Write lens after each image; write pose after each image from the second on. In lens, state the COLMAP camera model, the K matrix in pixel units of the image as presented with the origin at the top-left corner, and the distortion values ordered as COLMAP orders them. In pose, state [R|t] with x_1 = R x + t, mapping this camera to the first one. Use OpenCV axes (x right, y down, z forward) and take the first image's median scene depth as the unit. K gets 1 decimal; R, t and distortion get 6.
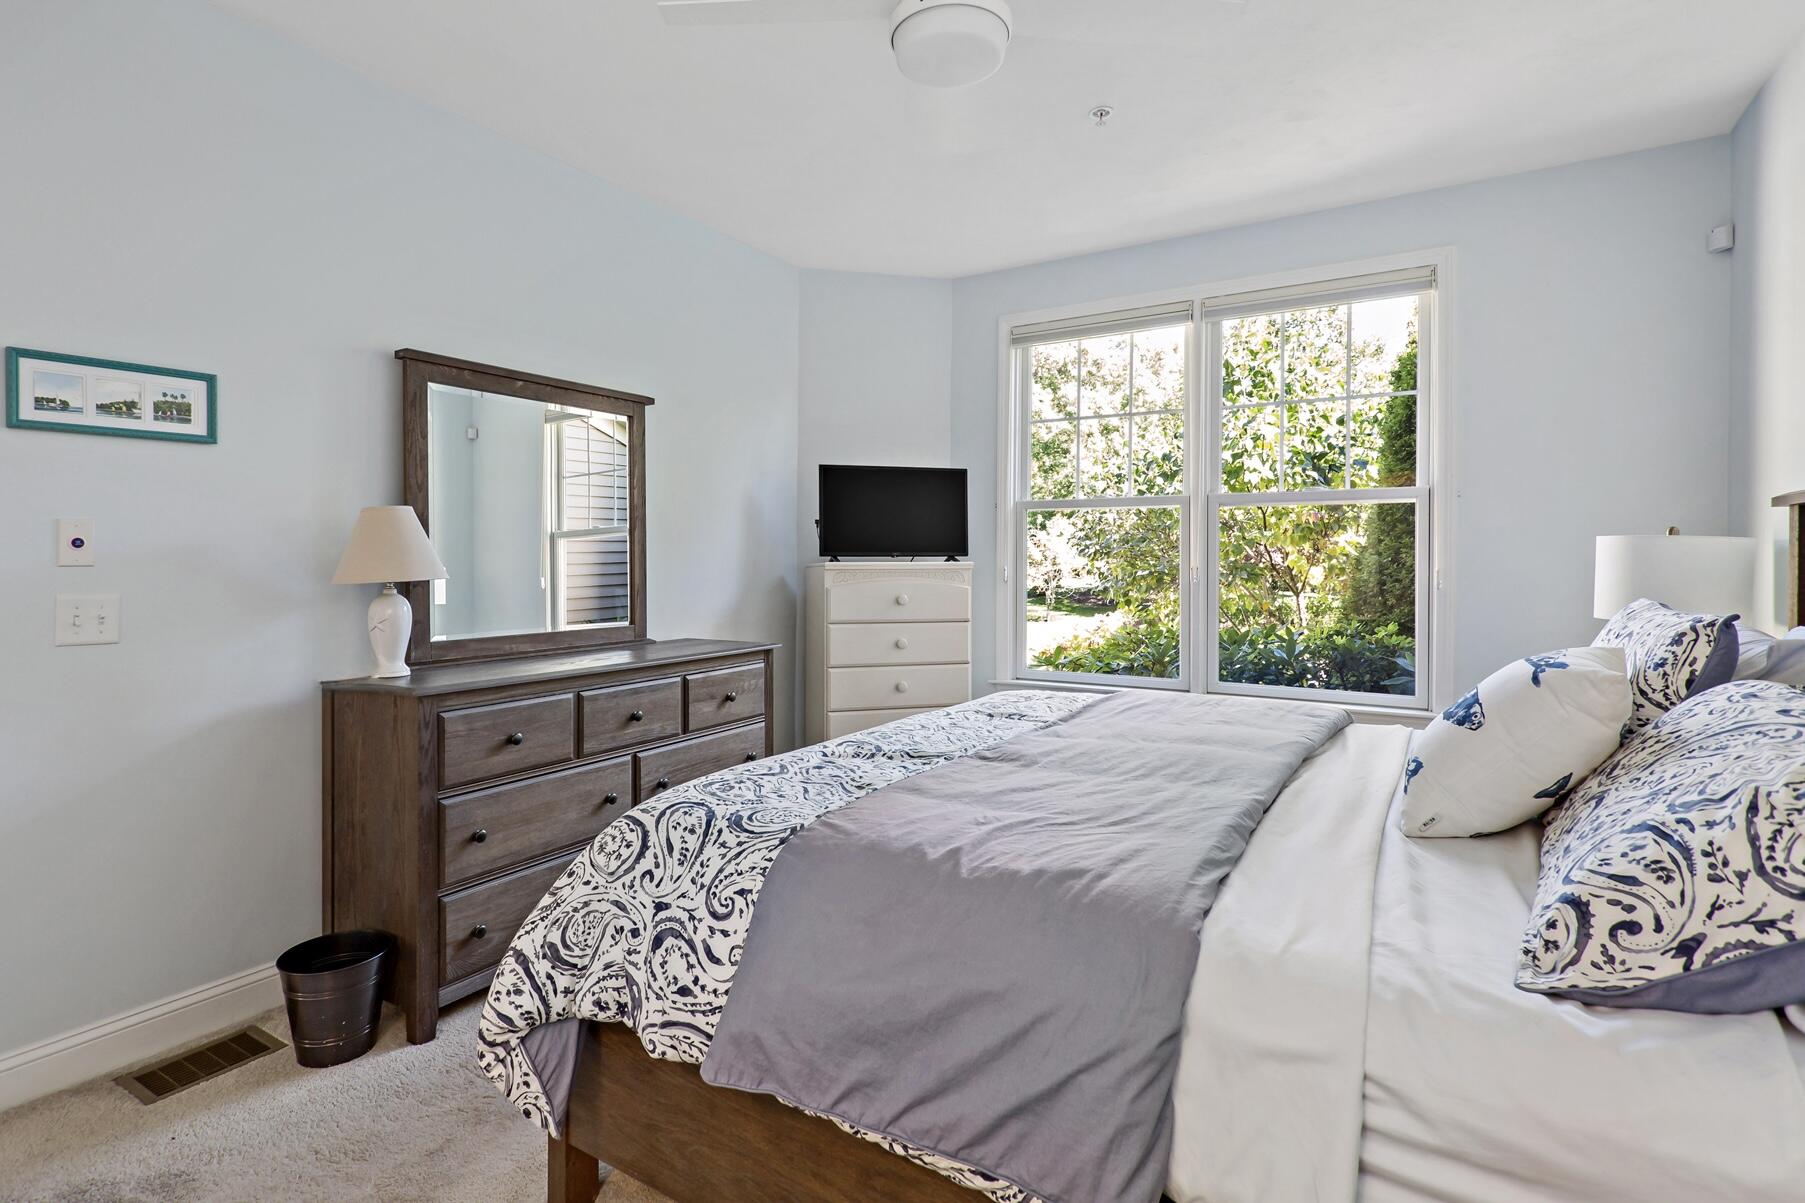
lens RADIAL K [[906.8, 0, 861.9], [0, 906.8, 564.7], [0, 0, 1]] dist [-0.000600, 0.001354]
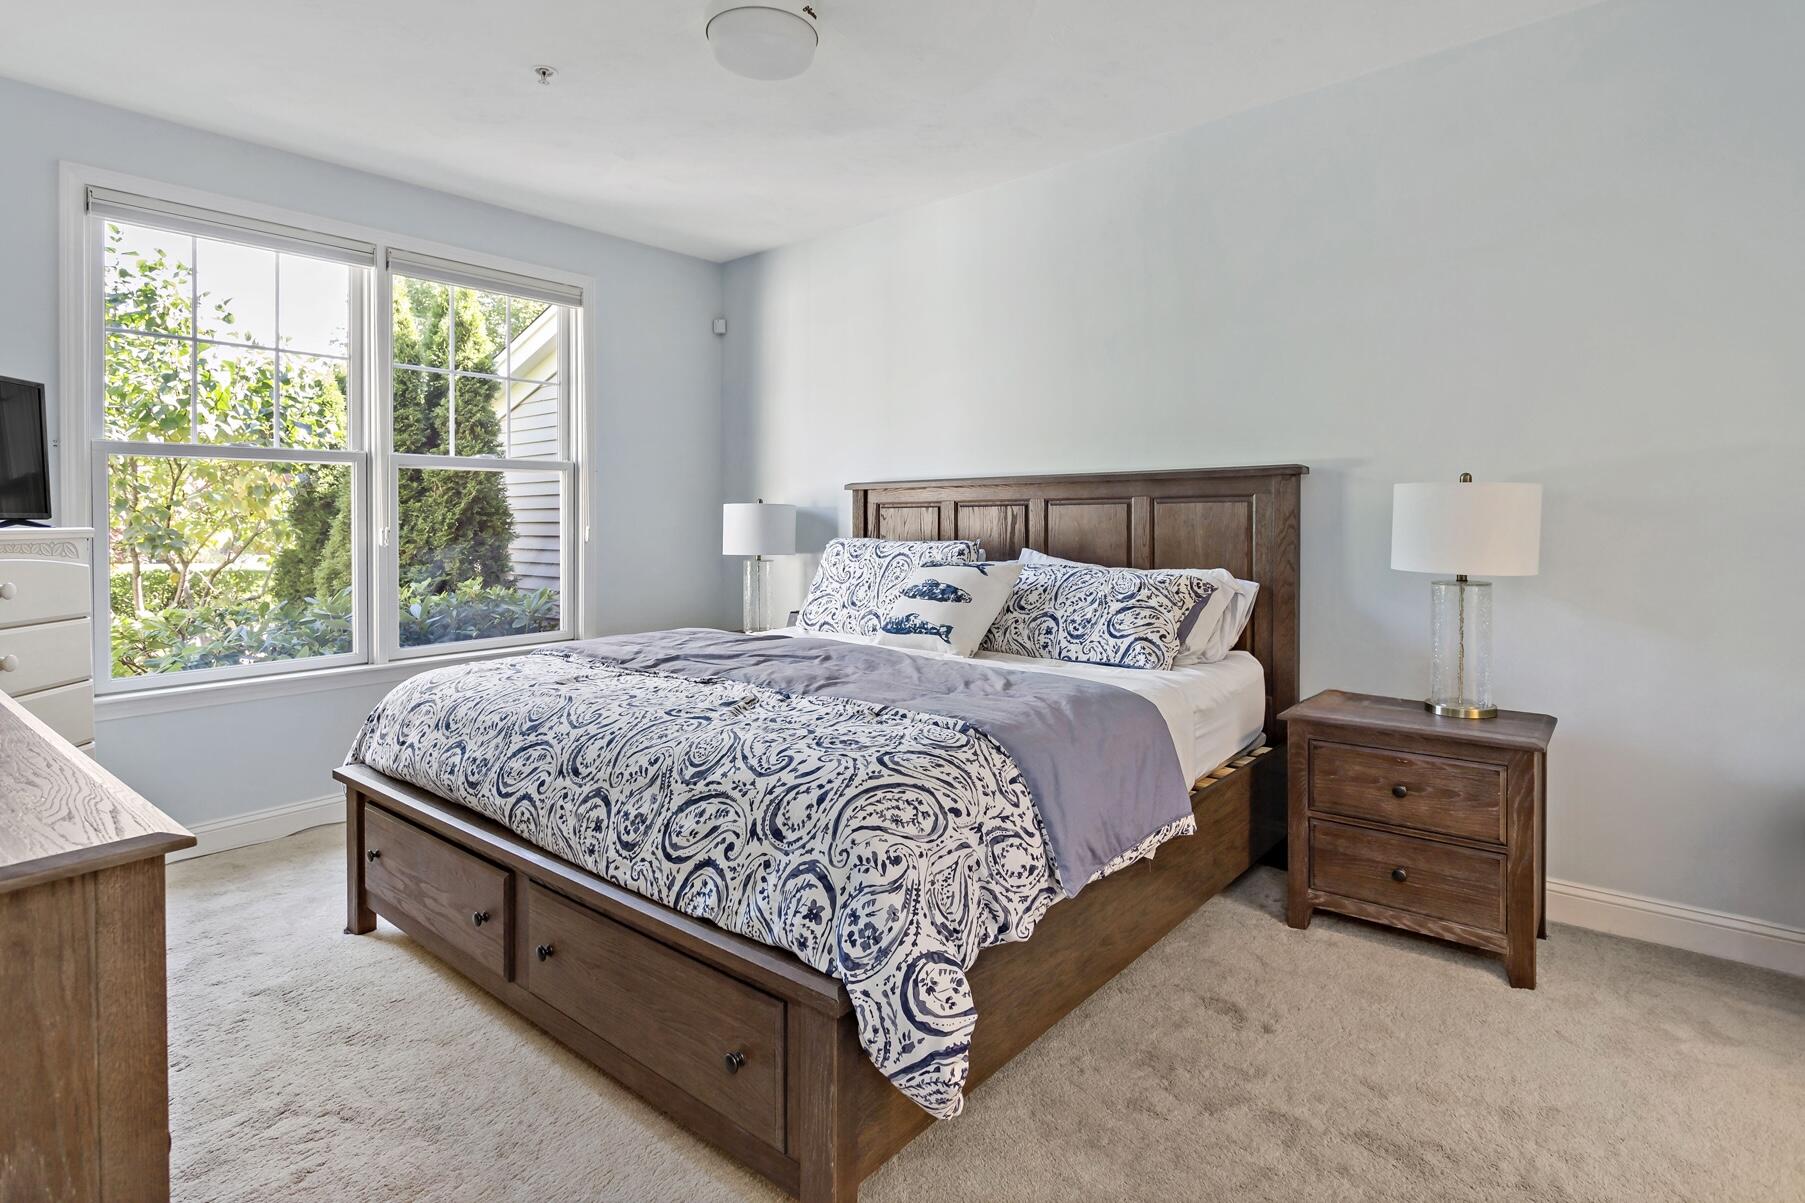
lens RADIAL K [[906.8, 0, 886.4], [0, 906.8, 520.0], [0, 0, 1]] dist [-0.000600, 0.001354]
pose [[0.119858, -0.003150, 0.992786, -1.271049], [0.017004, 0.999855, 0.001120, -0.000151], [-0.992645, 0.016747, 0.119894, 0.933609]]
